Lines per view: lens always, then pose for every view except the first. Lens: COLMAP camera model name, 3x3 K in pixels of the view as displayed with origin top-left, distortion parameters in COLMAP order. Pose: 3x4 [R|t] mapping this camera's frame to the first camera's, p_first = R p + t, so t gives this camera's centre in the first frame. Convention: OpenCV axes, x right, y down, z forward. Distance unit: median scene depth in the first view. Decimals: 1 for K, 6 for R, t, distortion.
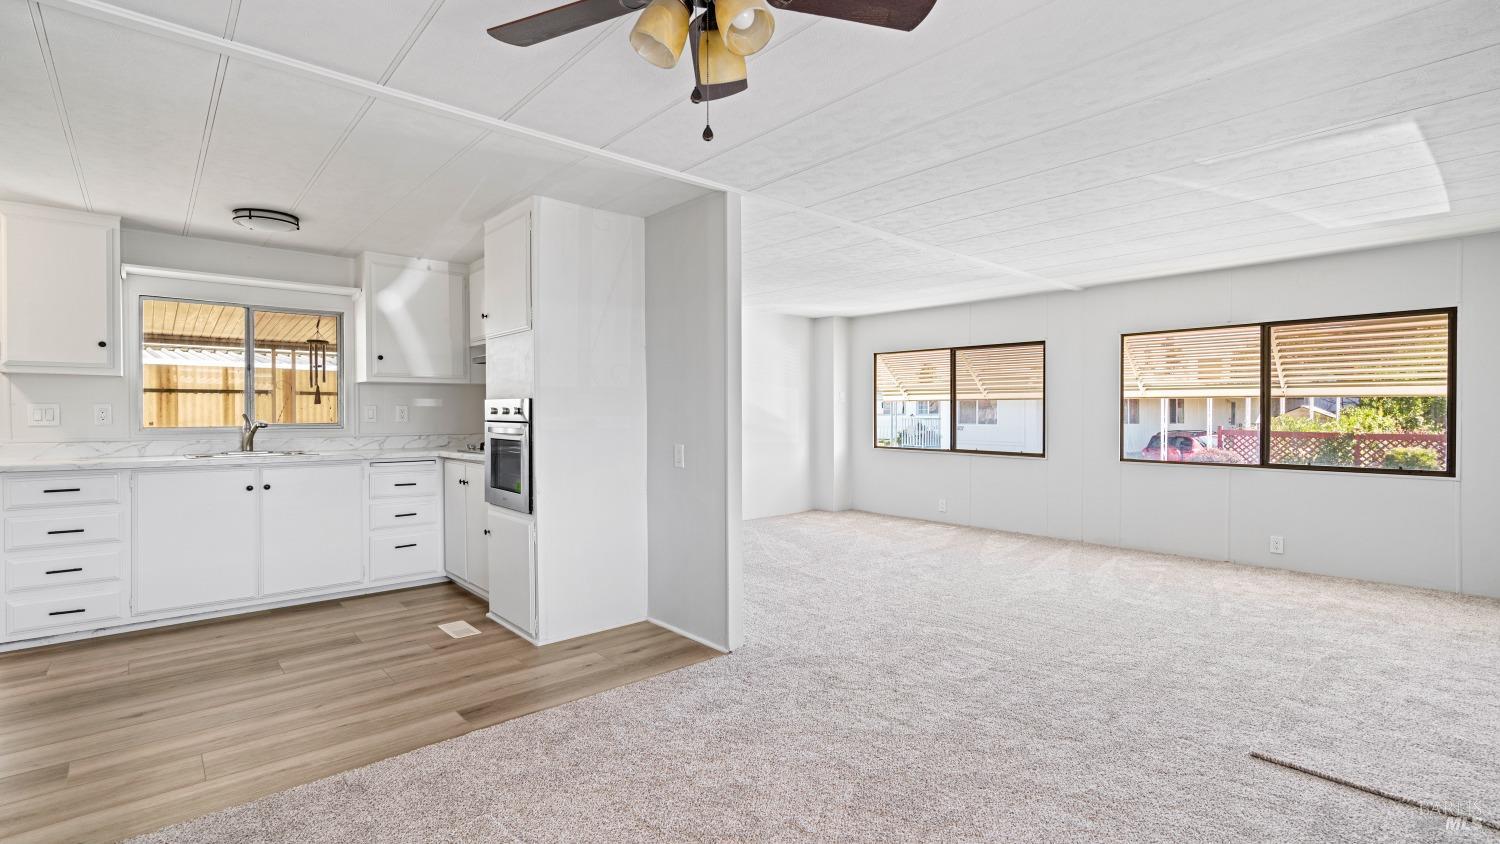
lens RADIAL K [[680.4, 0, 750.0], [0, 680.4, 422.0], [0, 0, 1]] dist [-0.006366, 0.000643]
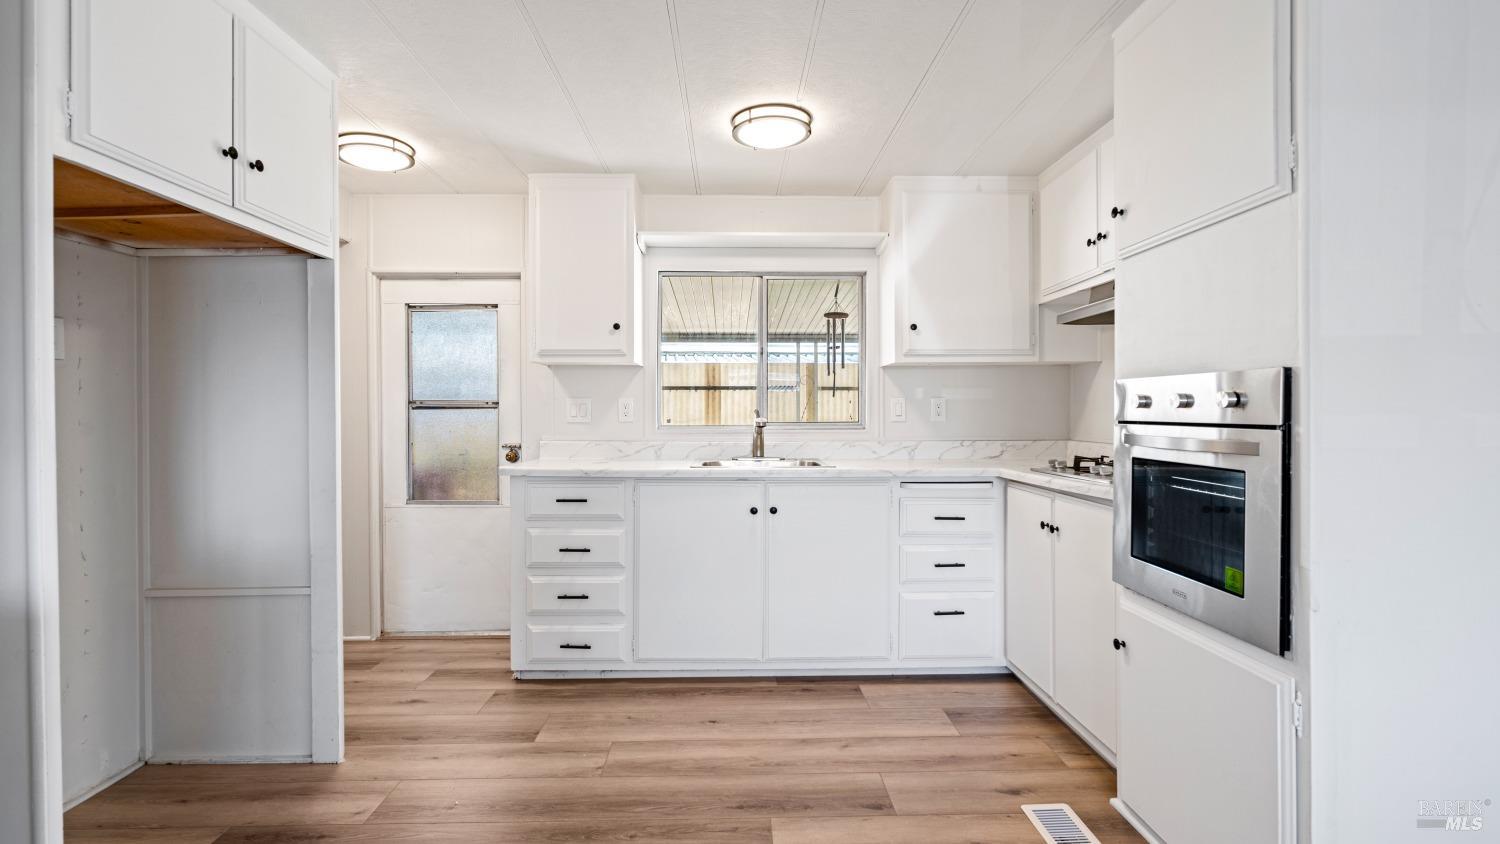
lens RADIAL K [[680.4, 0, 750.0], [0, 680.4, 422.0], [0, 0, 1]] dist [-0.006366, 0.000643]
pose [[0.766802, 0.009063, -0.641820, -0.239929], [-0.006384, 0.999959, 0.006493, -0.002335], [0.641852, -0.000882, 0.766828, 0.384646]]
